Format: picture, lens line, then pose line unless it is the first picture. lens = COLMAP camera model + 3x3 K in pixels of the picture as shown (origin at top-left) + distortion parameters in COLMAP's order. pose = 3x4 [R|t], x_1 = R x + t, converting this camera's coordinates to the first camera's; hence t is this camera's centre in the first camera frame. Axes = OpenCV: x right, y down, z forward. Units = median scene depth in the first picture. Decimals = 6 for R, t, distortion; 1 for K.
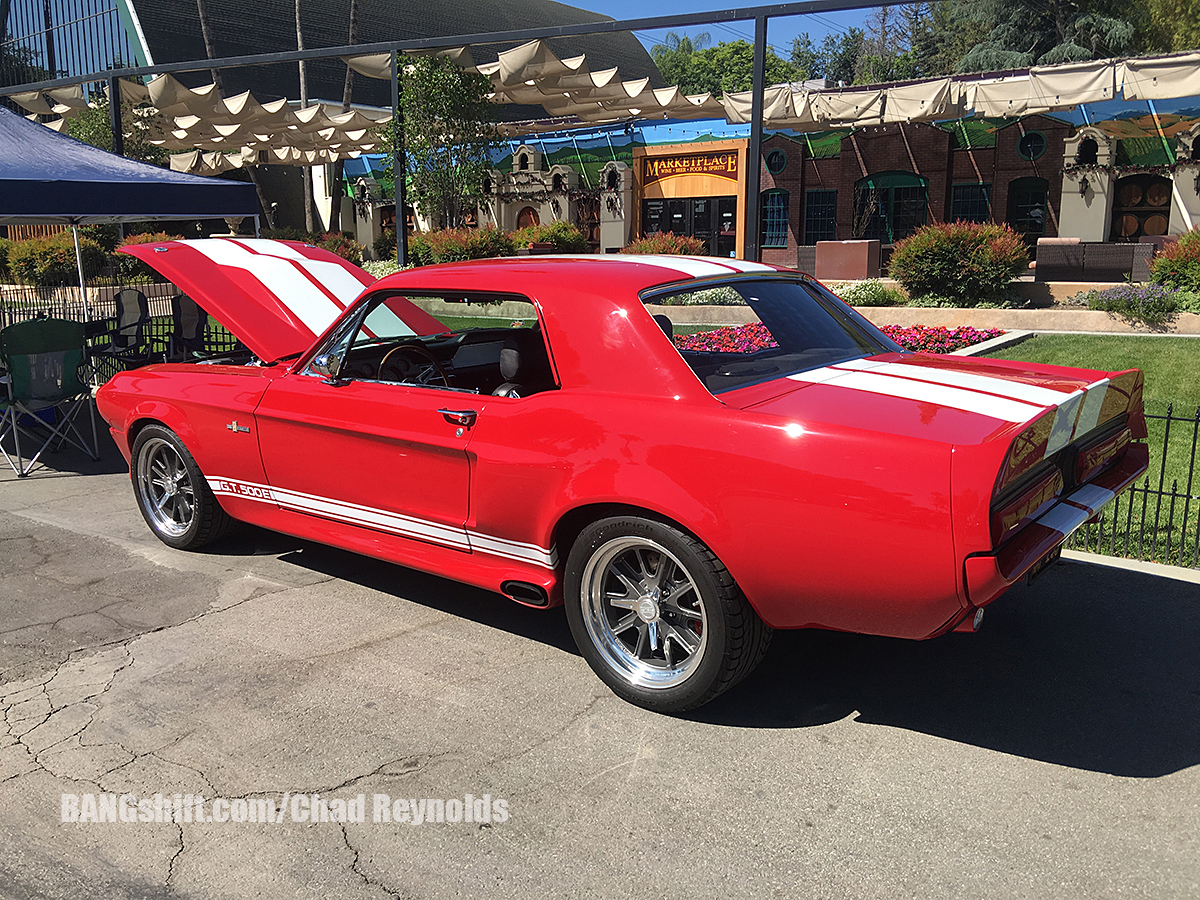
lens RADIAL K [[1013.3, 0, 603.4], [0, 1013.3, 448.3], [0, 0, 1]] dist [0.062439, -0.114783]
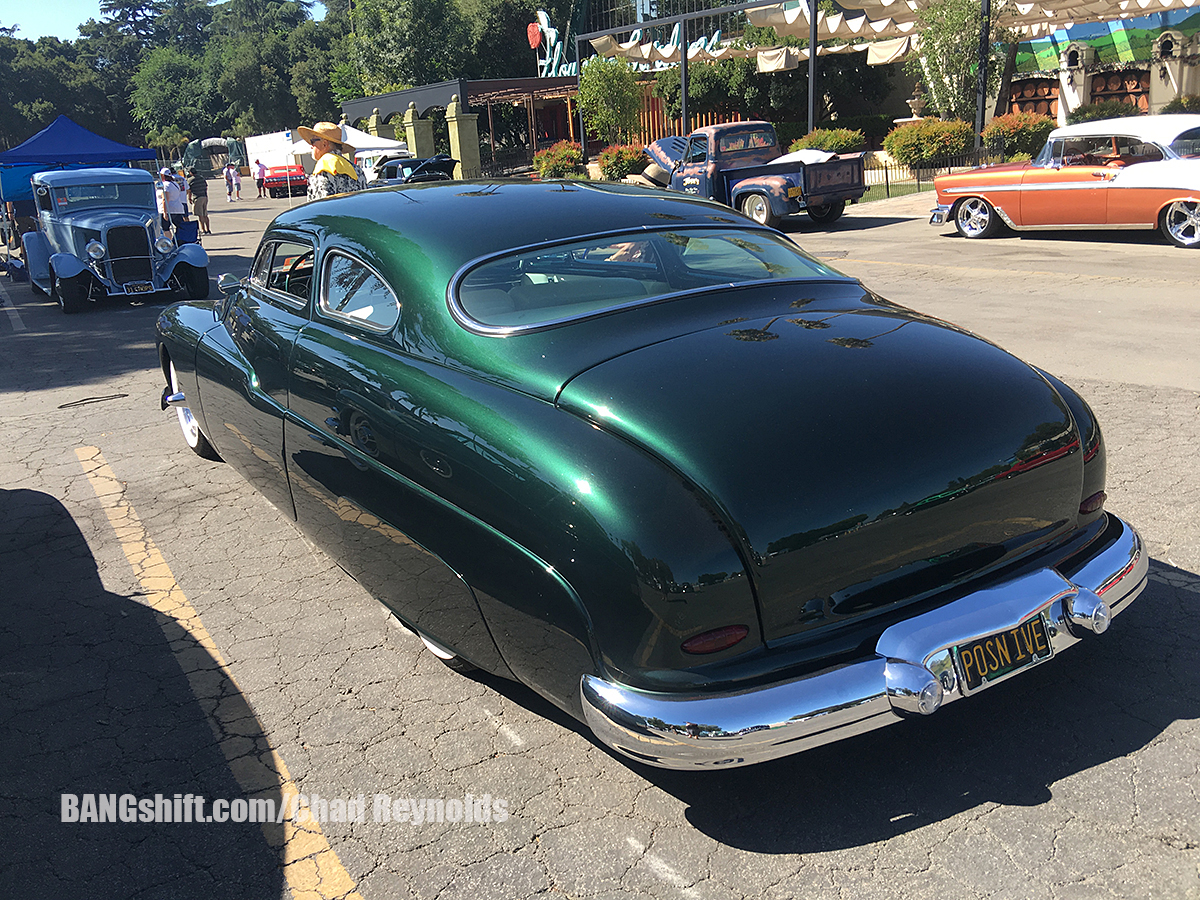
lens RADIAL K [[1013.3, 0, 592.2], [0, 1013.3, 447.0], [0, 0, 1]] dist [0.062439, -0.114783]
pose [[0.941501, 0.037699, -0.334895, -0.366322], [-0.003590, 0.994789, 0.101893, 0.020272], [0.336991, -0.094730, 0.936730, -0.128681]]
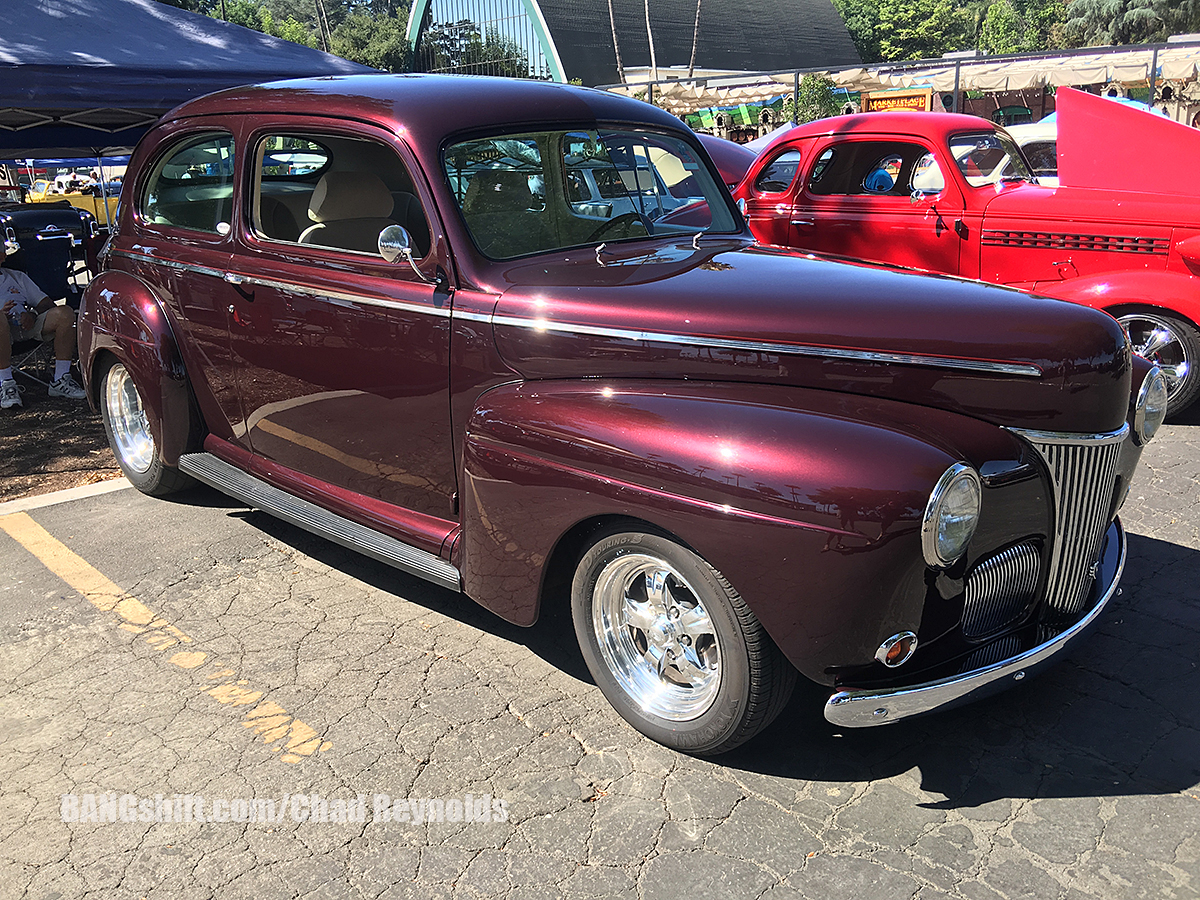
lens RADIAL K [[1013.3, 0, 592.7], [0, 1013.3, 448.3], [0, 0, 1]] dist [0.062439, -0.114783]
pose [[0.992690, -0.001378, -0.120684, -0.250315], [0.011650, 0.996360, 0.084445, 0.183050], [0.120128, -0.085234, 0.989093, -0.972567]]
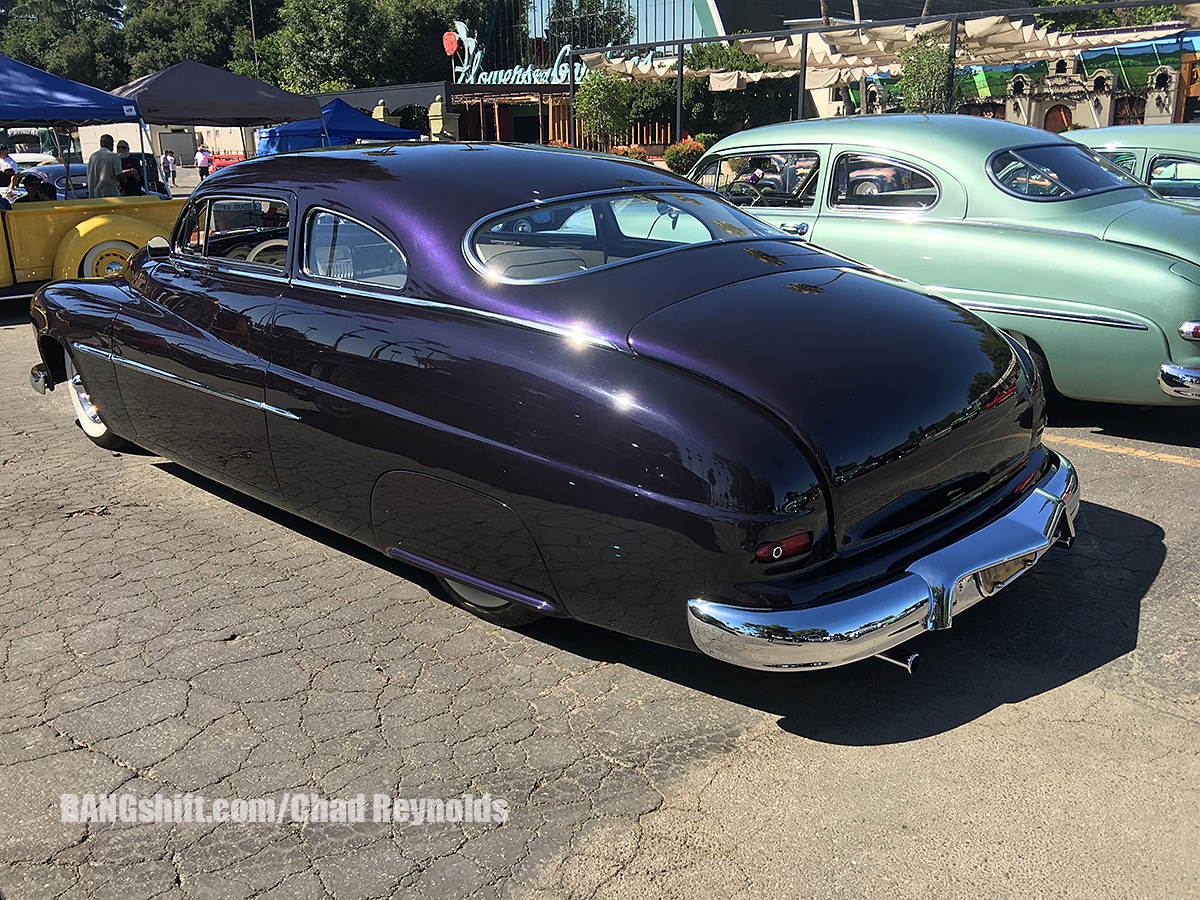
lens RADIAL K [[1013.3, 0, 603.9], [0, 1013.3, 452.5], [0, 0, 1]] dist [0.062439, -0.114783]
pose [[0.993407, 0.010324, -0.114178, -0.586036], [0.000662, 0.995404, 0.095763, 0.069895], [0.114642, -0.095207, 0.988834, -0.370103]]
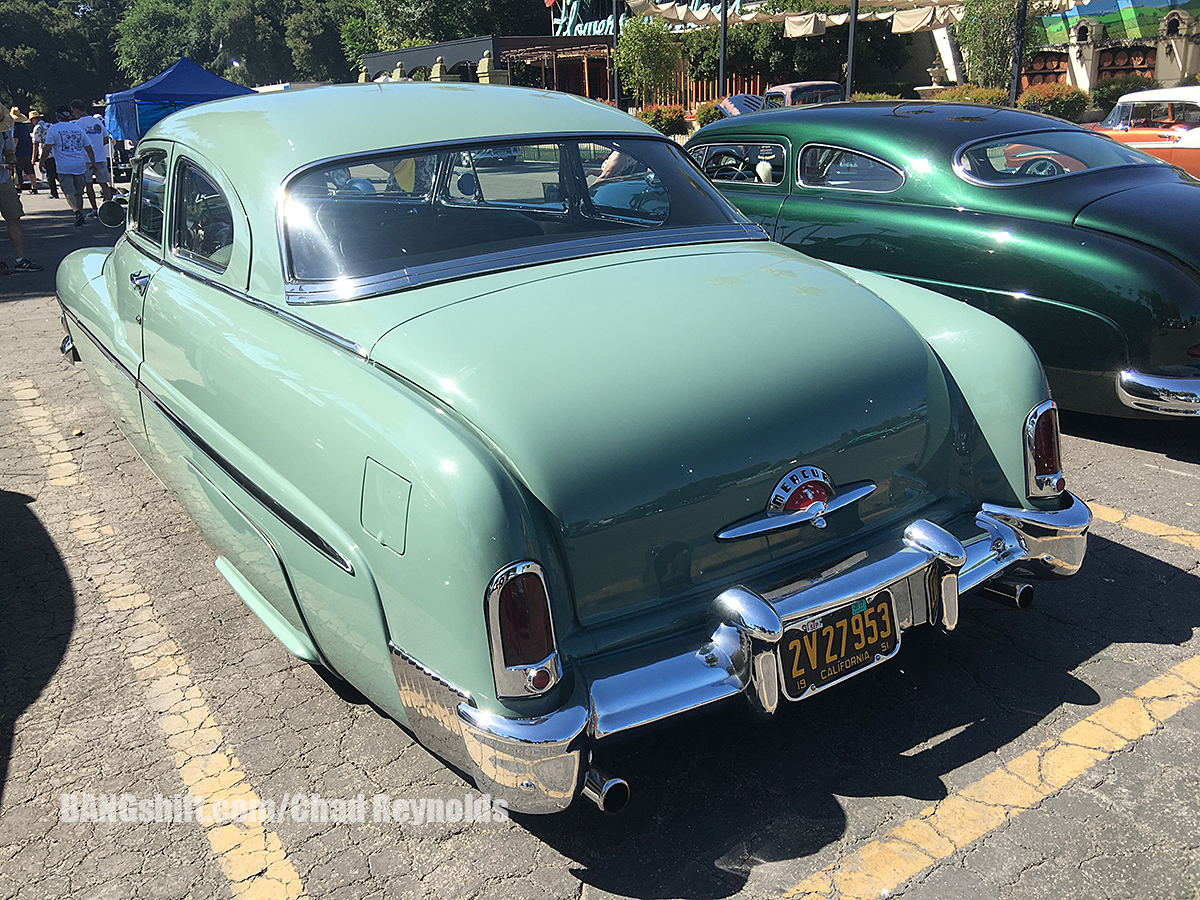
lens RADIAL K [[1013.3, 0, 598.0], [0, 1013.3, 449.1], [0, 0, 1]] dist [0.062439, -0.114783]
pose [[0.951672, 0.064626, -0.300238, -0.414326], [-0.024568, 0.990496, 0.135330, 0.037373], [0.306131, -0.121414, 0.944215, -0.200672]]
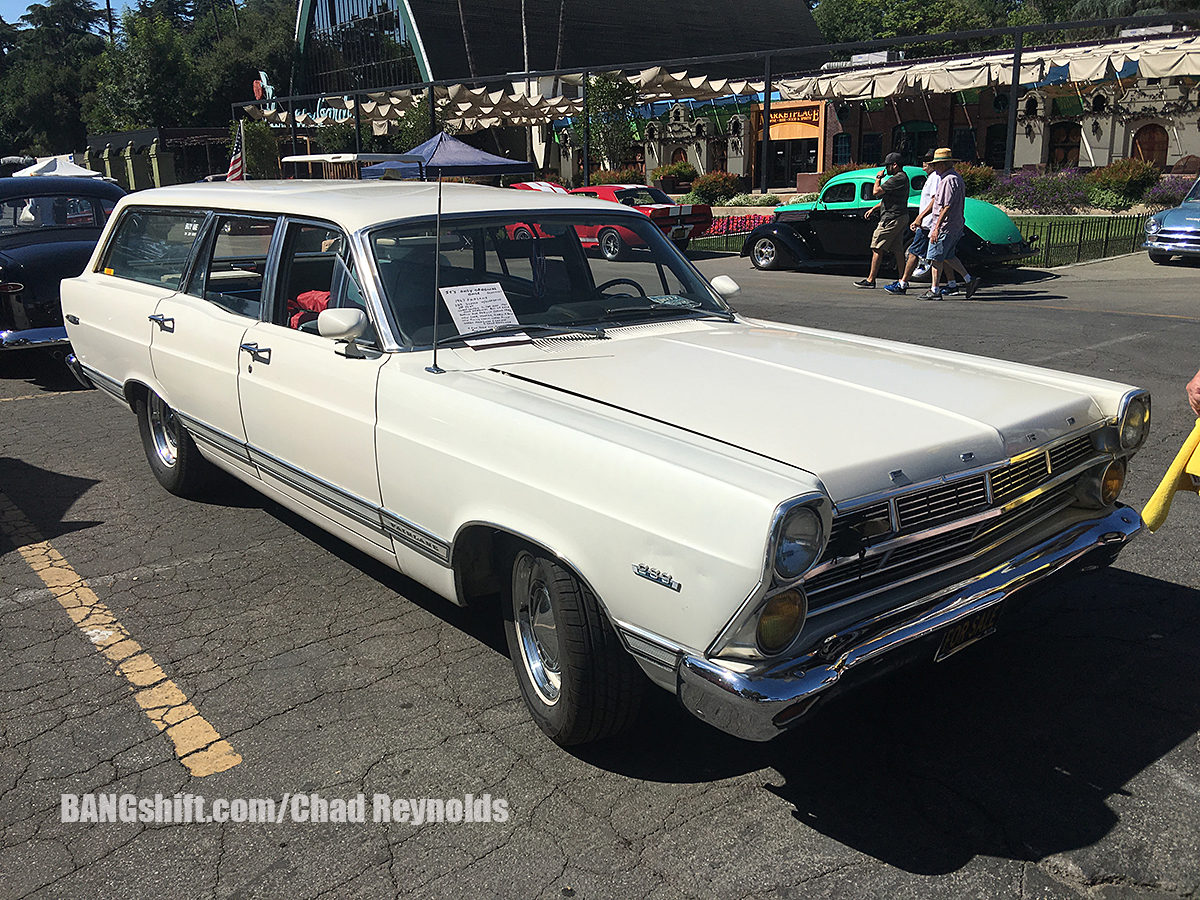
lens RADIAL K [[1013.3, 0, 592.7], [0, 1013.3, 451.7], [0, 0, 1]] dist [0.062439, -0.114783]
pose [[0.979777, 0.034155, -0.197156, 0.125723], [-0.020057, 0.997125, 0.073068, 0.101961], [0.199085, -0.067636, 0.977645, -0.539147]]
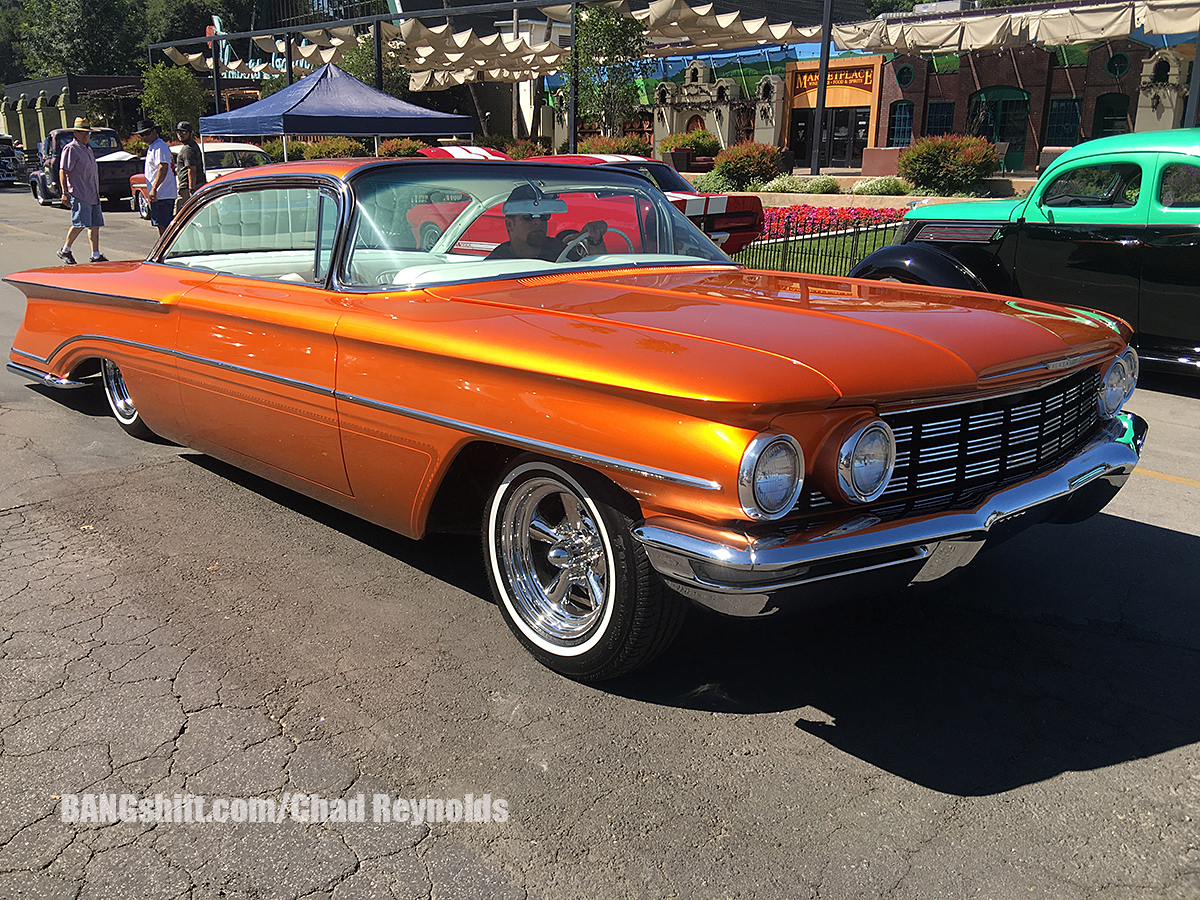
lens RADIAL K [[1013.3, 0, 595.0], [0, 1013.3, 456.8], [0, 0, 1]] dist [0.062439, -0.114783]
pose [[0.978318, 0.067187, -0.195906, 0.084156], [-0.047916, 0.993681, 0.101502, 0.047546], [0.201488, -0.089914, 0.975355, -0.243803]]
